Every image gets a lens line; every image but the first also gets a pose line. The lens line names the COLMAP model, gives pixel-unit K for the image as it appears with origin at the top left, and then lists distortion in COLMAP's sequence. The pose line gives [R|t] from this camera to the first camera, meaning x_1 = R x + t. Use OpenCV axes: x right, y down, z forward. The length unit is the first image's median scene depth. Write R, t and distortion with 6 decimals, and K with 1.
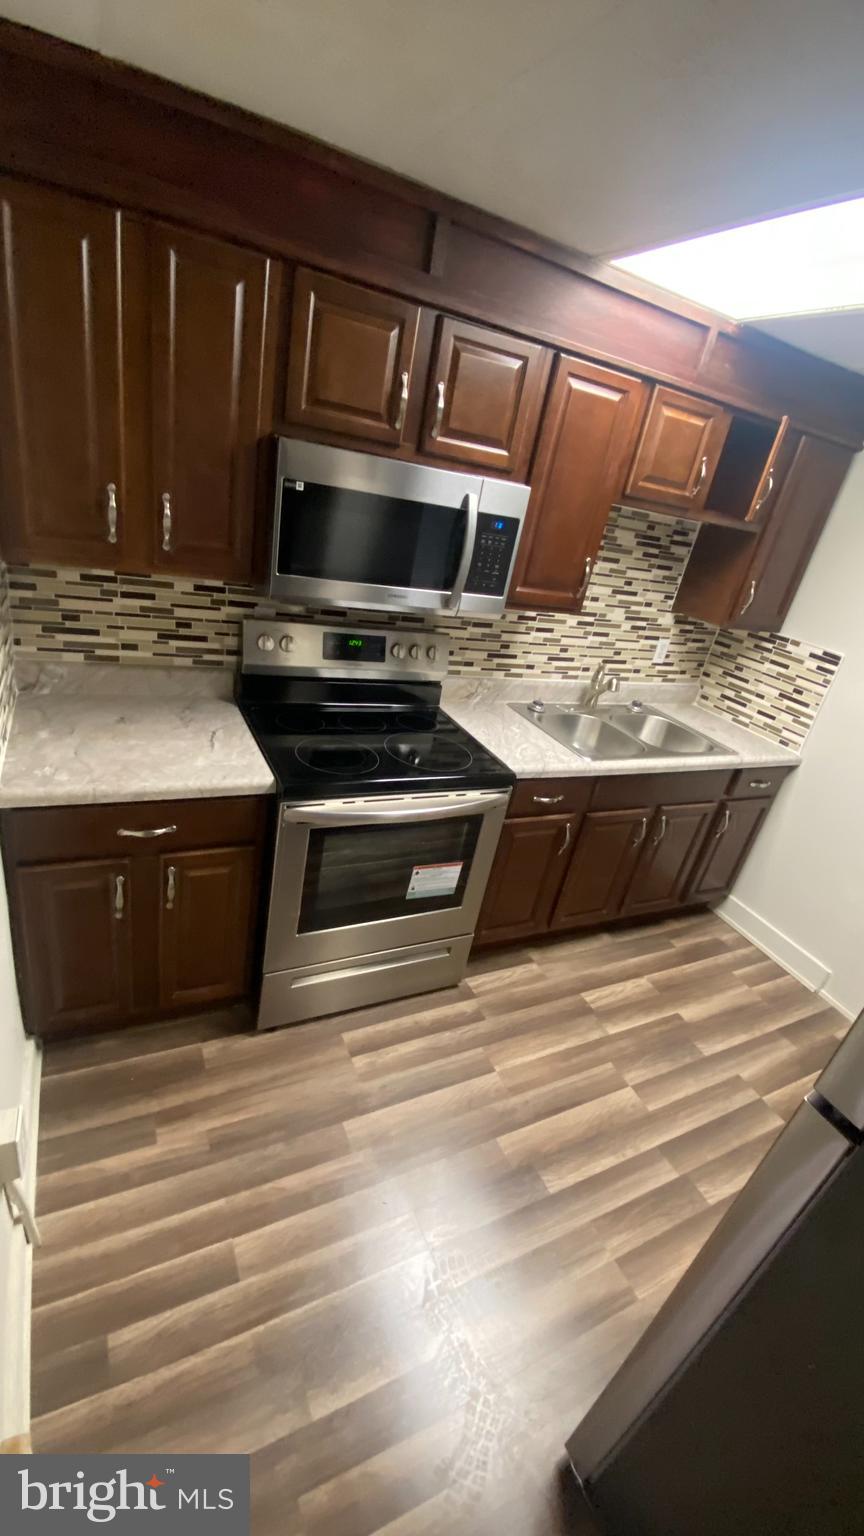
lens RADIAL K [[622.5, 0, 433.5], [0, 622.5, 773.4], [0, 0, 1]] dist [0.031565, -0.027282]
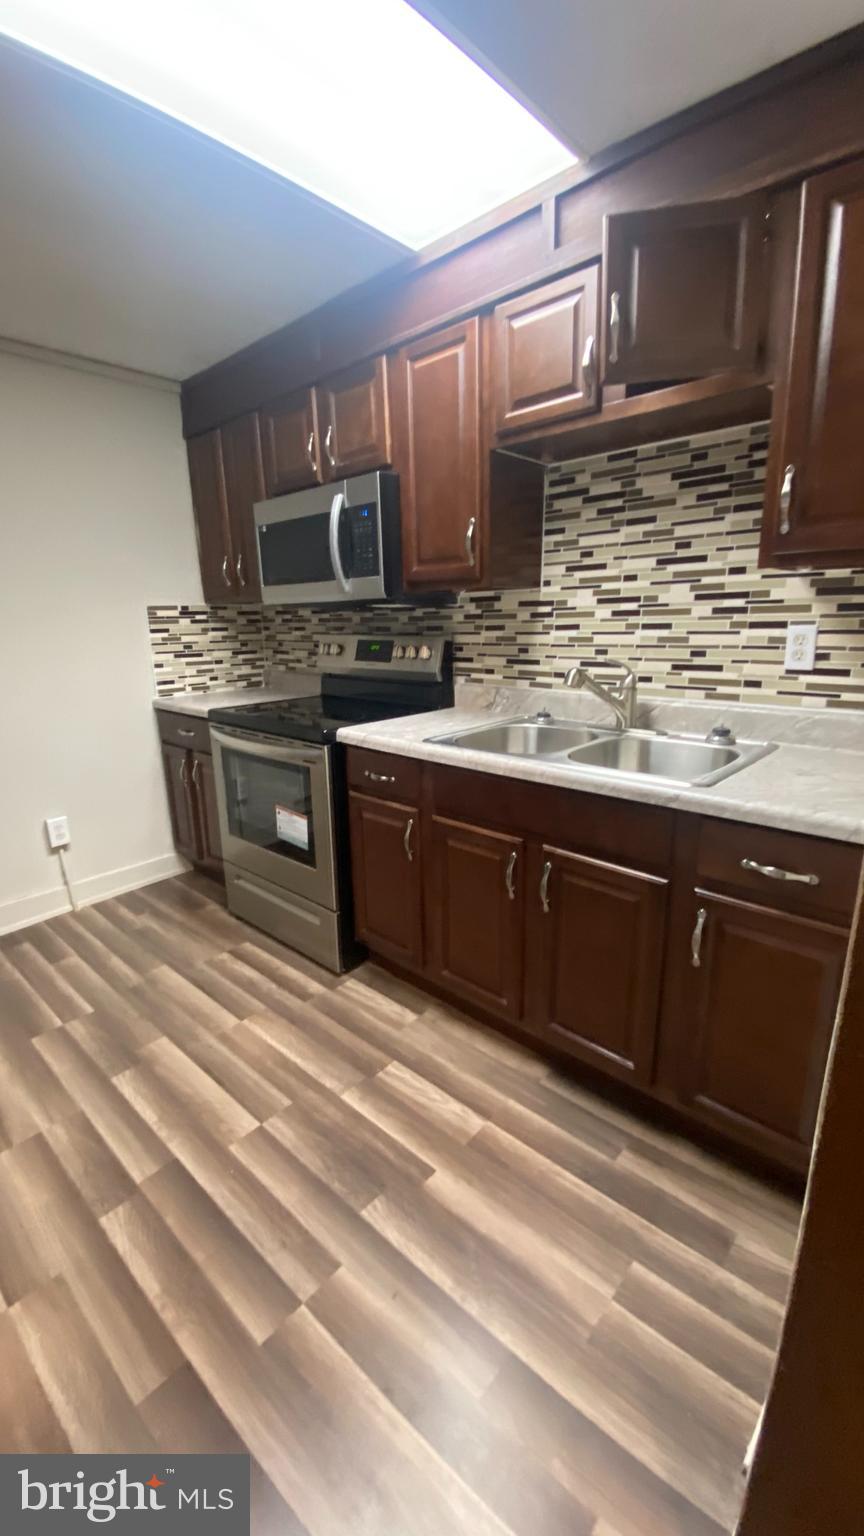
lens RADIAL K [[622.5, 0, 433.5], [0, 622.5, 773.4], [0, 0, 1]] dist [0.031565, -0.027282]
pose [[0.352509, 0.039626, -0.934969, 1.105563], [-0.323971, 0.942489, -0.082201, 0.090046], [0.877941, 0.331880, 0.345073, 0.790319]]
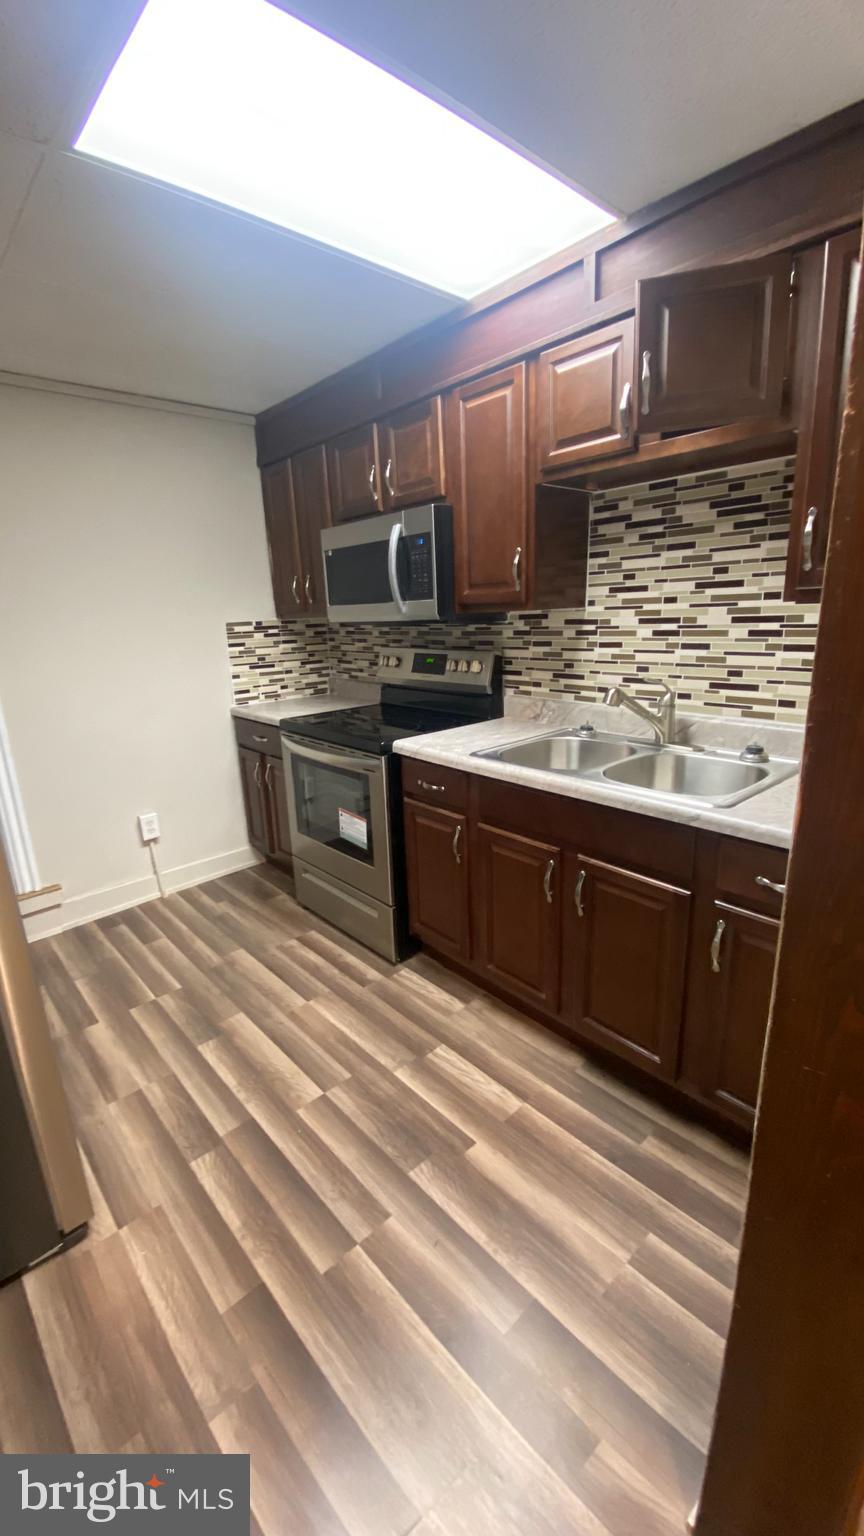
lens RADIAL K [[622.5, 0, 433.5], [0, 622.5, 773.4], [0, 0, 1]] dist [0.031565, -0.027282]
pose [[0.256901, 0.058457, -0.964668, 1.190683], [-0.337408, 0.940785, -0.032845, 0.056379], [0.905626, 0.333925, 0.261413, 0.772089]]
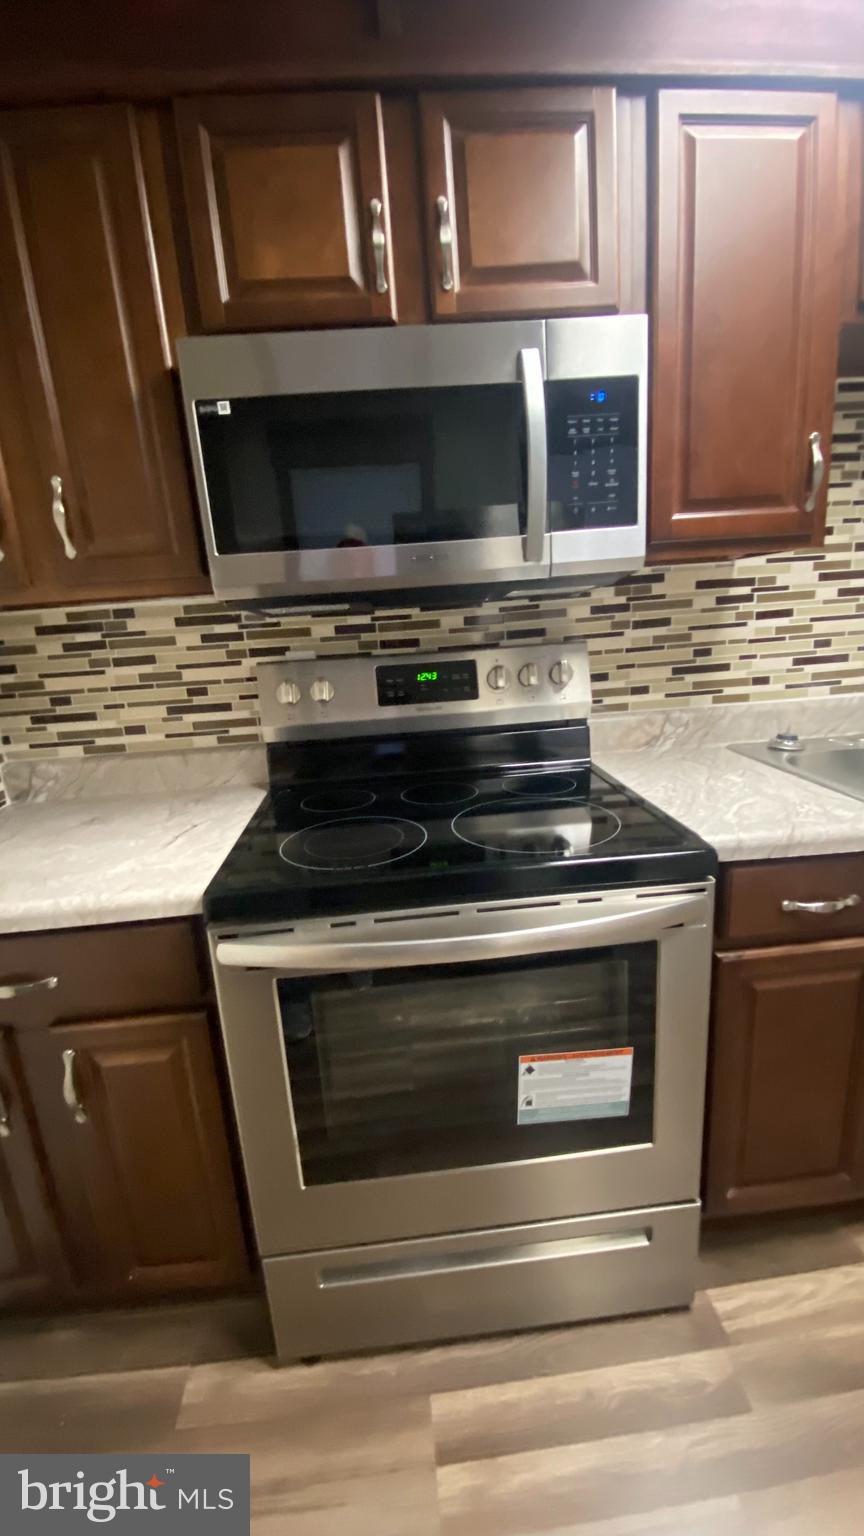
lens RADIAL K [[625.4, 0, 432.0], [0, 625.4, 768.0], [0, 0, 1]] dist [0.023073, -0.027923]
pose [[0.900050, -0.148580, -0.409676, 0.136740], [0.054454, 0.971060, -0.232545, 0.037738], [0.432372, 0.186993, 0.882093, 0.460795]]
